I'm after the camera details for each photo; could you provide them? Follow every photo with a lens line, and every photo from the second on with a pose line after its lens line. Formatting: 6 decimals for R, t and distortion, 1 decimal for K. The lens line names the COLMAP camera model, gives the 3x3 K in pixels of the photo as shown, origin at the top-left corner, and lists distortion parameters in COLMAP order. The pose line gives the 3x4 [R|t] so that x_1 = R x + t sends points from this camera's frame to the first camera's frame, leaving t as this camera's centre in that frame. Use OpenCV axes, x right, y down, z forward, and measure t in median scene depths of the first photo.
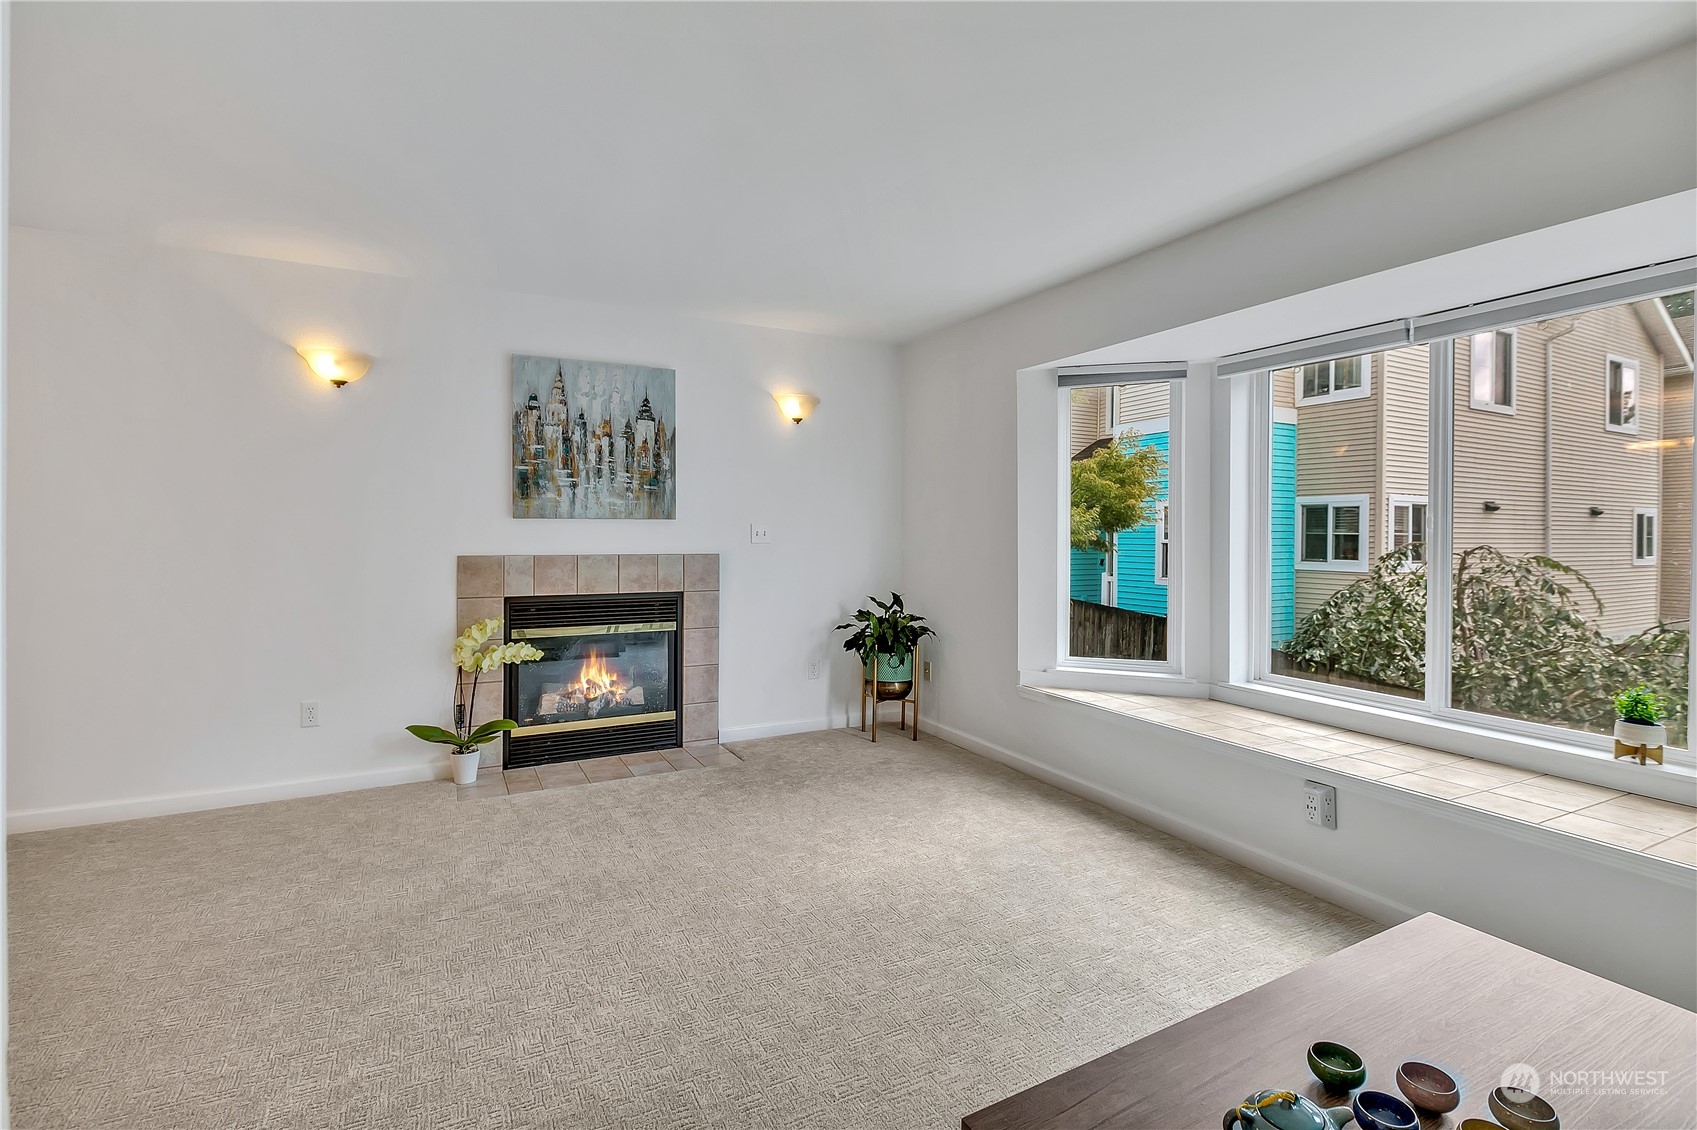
lens RADIAL K [[788.0, 0, 852.9], [0, 788.0, 535.5], [0, 0, 1]] dist [-0.000235, -0.000137]
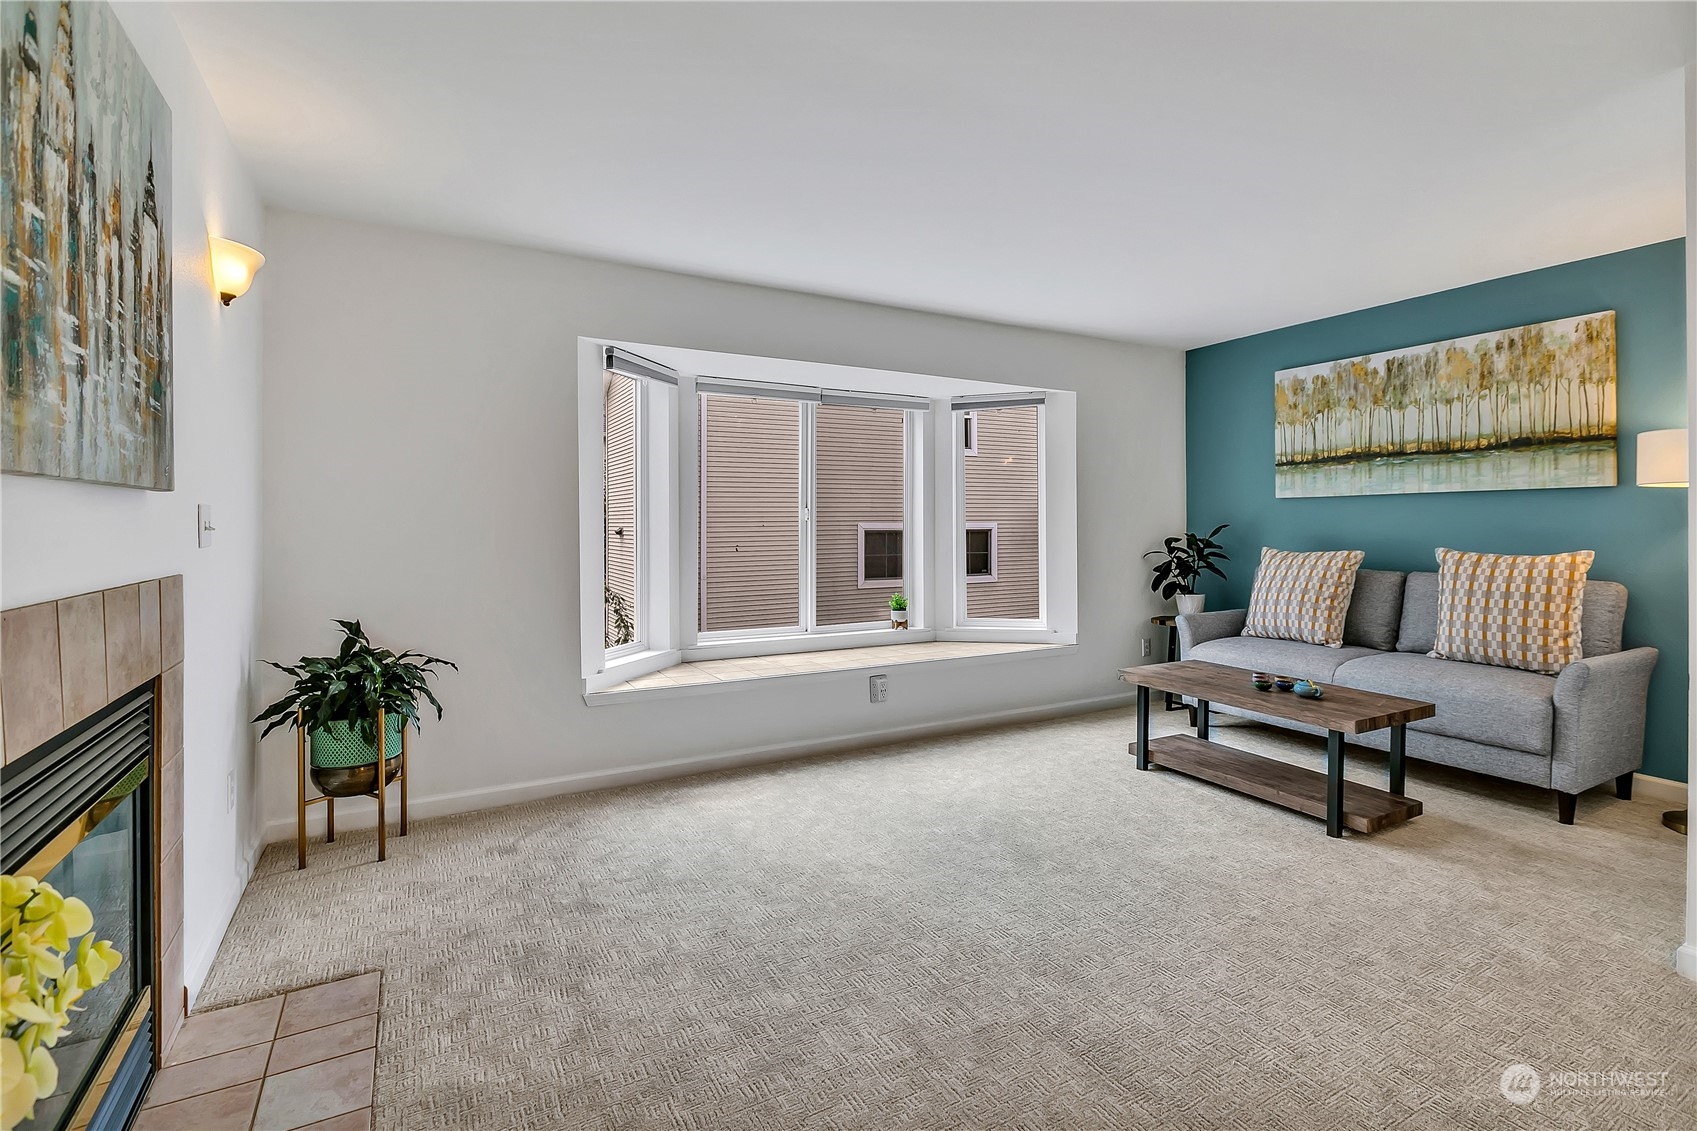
lens RADIAL K [[783.1, 0, 846.9], [0, 783.1, 520.0], [0, 0, 1]] dist [0.000151, -0.000507]
pose [[-0.007936, -0.002387, 0.999966, -0.651075], [0.008863, 0.999958, 0.002458, -0.004184], [-0.999929, 0.008882, -0.007915, 0.699926]]
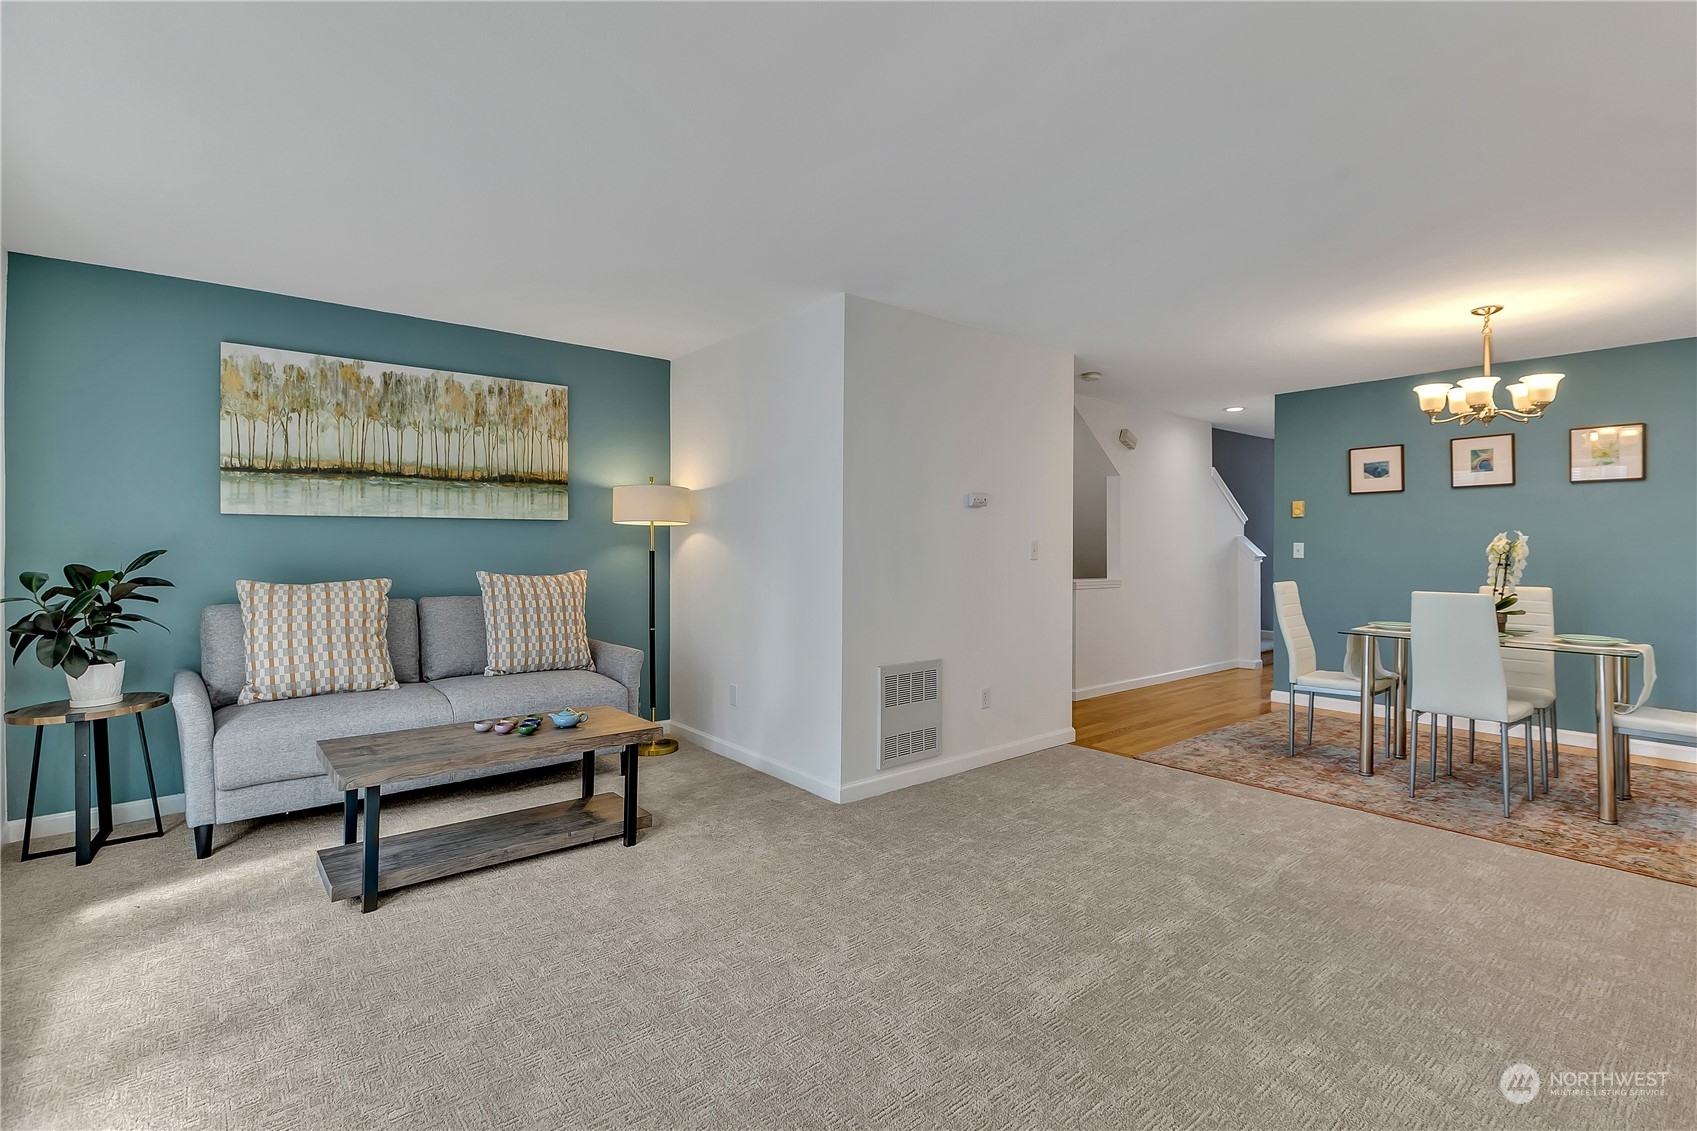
lens RADIAL K [[773.8, 0, 852.2], [0, 773.8, 551.3], [0, 0, 1]] dist [-0.000407, -0.000056]
pose [[-0.980476, -0.008739, -0.196443, 0.008803], [-0.011017, 0.999884, 0.010509, -0.003335], [0.196328, 0.012468, -0.980459, 1.026791]]
